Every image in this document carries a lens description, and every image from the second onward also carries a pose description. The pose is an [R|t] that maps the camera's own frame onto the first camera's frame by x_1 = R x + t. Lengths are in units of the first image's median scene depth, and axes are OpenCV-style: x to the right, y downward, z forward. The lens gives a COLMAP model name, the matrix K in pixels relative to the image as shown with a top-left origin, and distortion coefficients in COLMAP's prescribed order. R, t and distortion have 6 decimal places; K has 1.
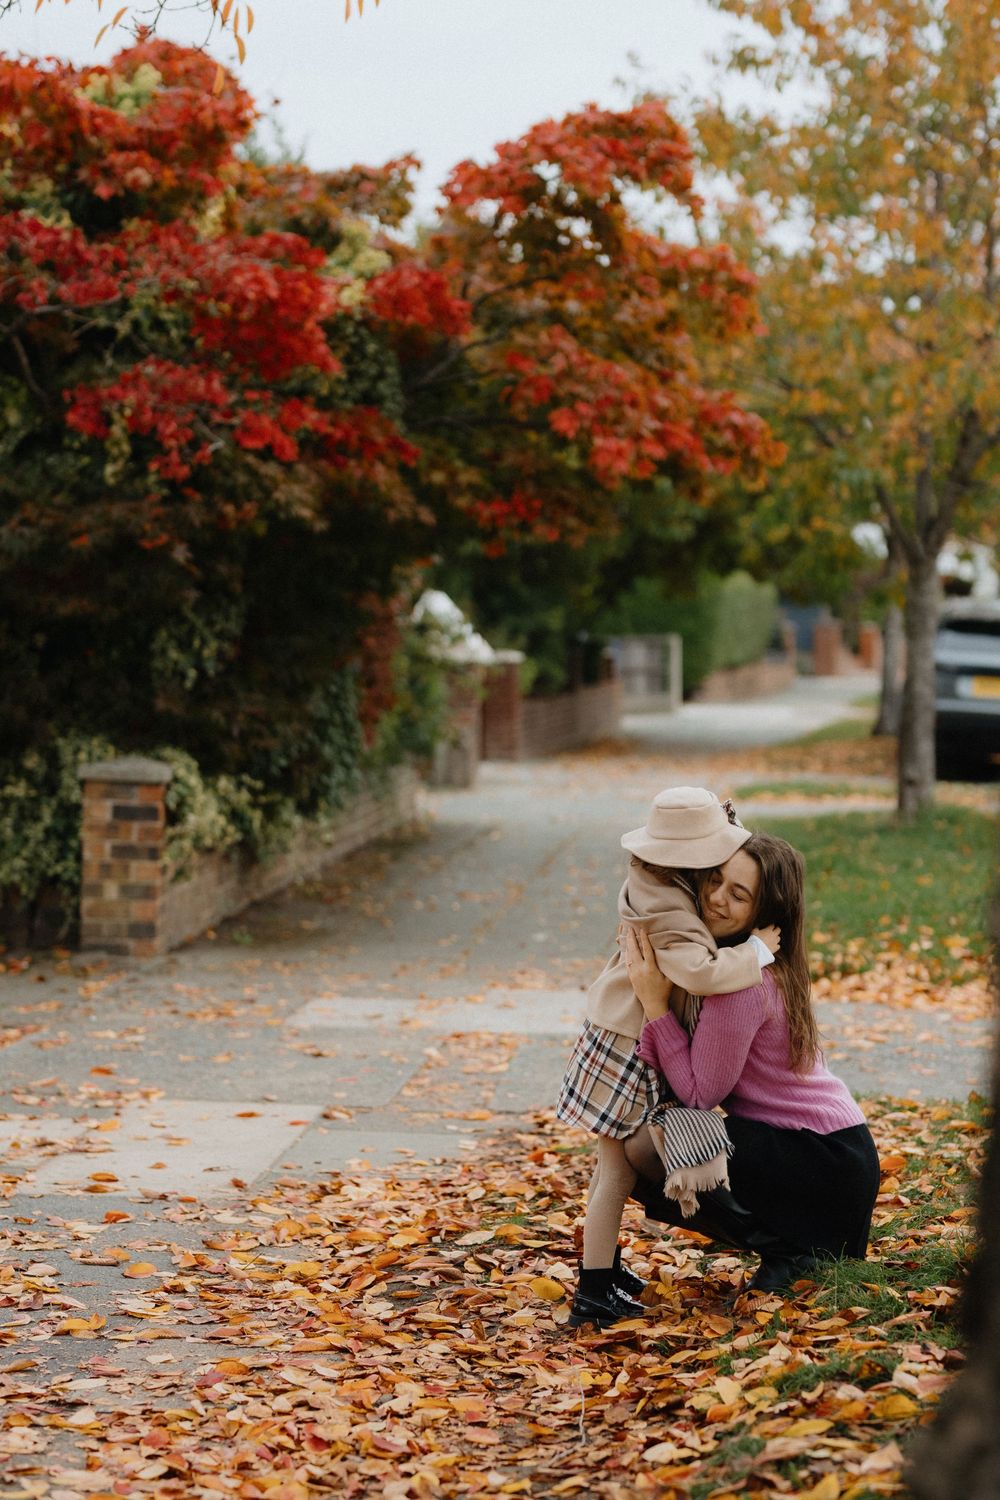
lens RADIAL K [[3497.0, 0, 536.1], [0, 3497.0, 801.7], [0, 0, 1]] dist [0.096494, 0.000000]
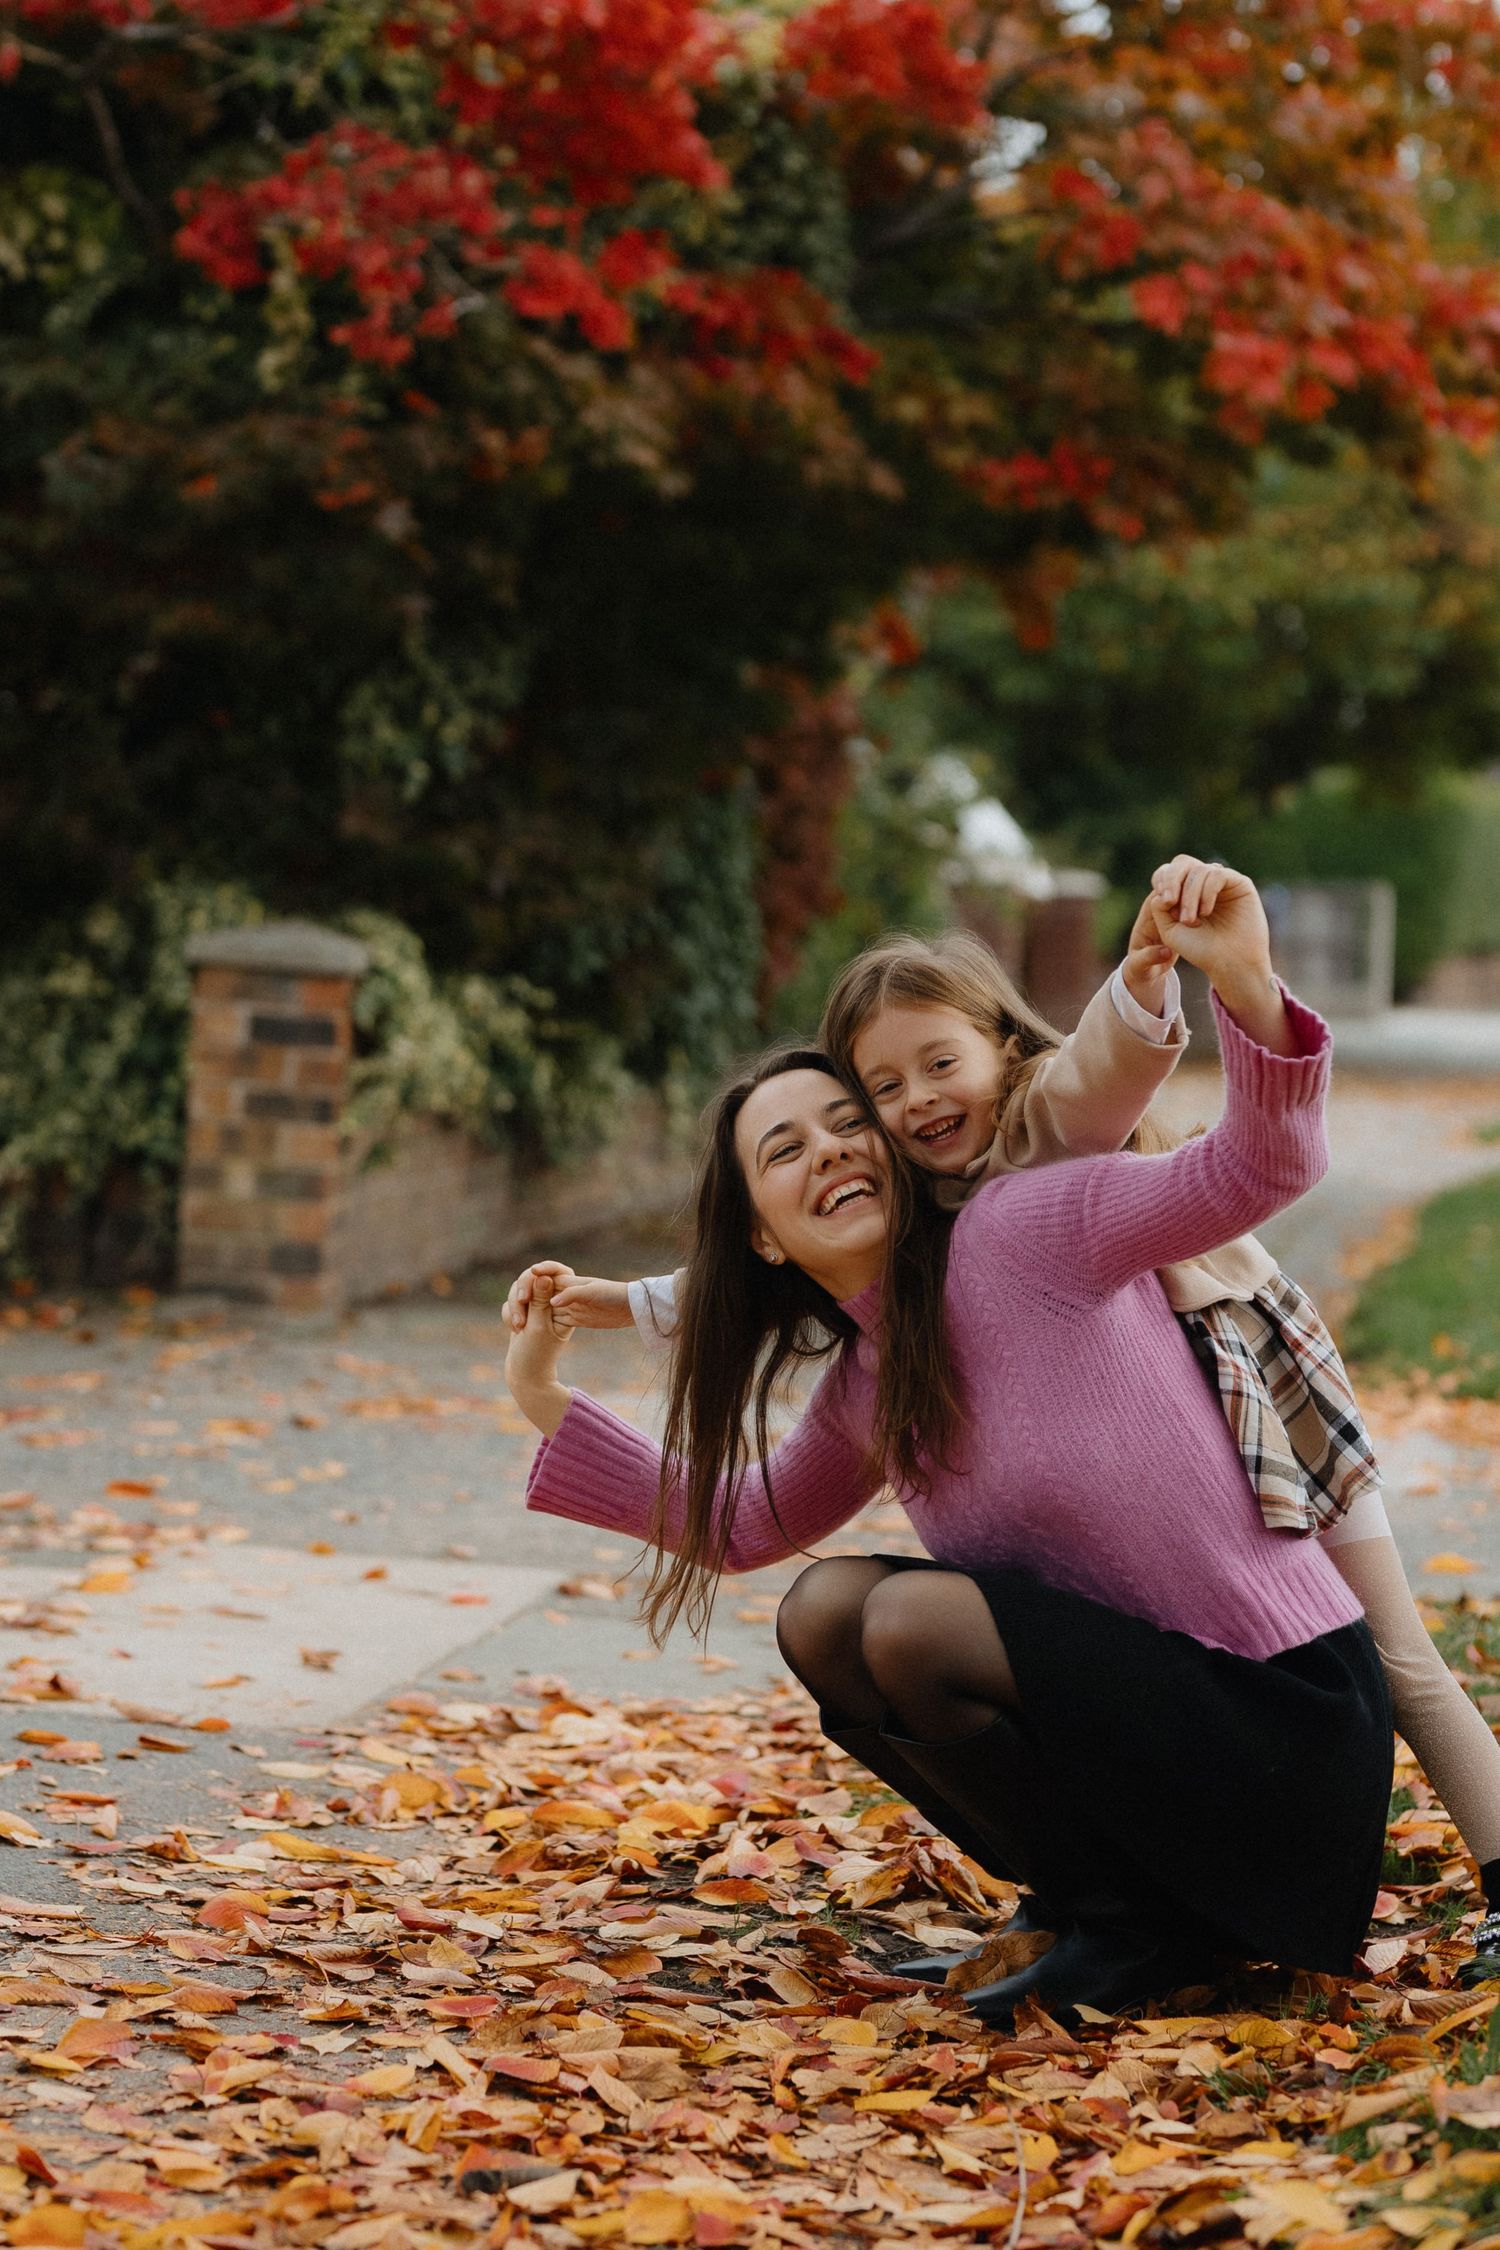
lens RADIAL K [[5903.6, 0, 727.5], [0, 5903.6, 1115.1], [0, 0, 1]] dist [-0.034946, 0.000000]
pose [[0.996654, 0.040936, -0.070749, 0.010976], [-0.041989, 0.999027, -0.013470, 0.024221], [0.070129, 0.016396, 0.997403, 0.137523]]
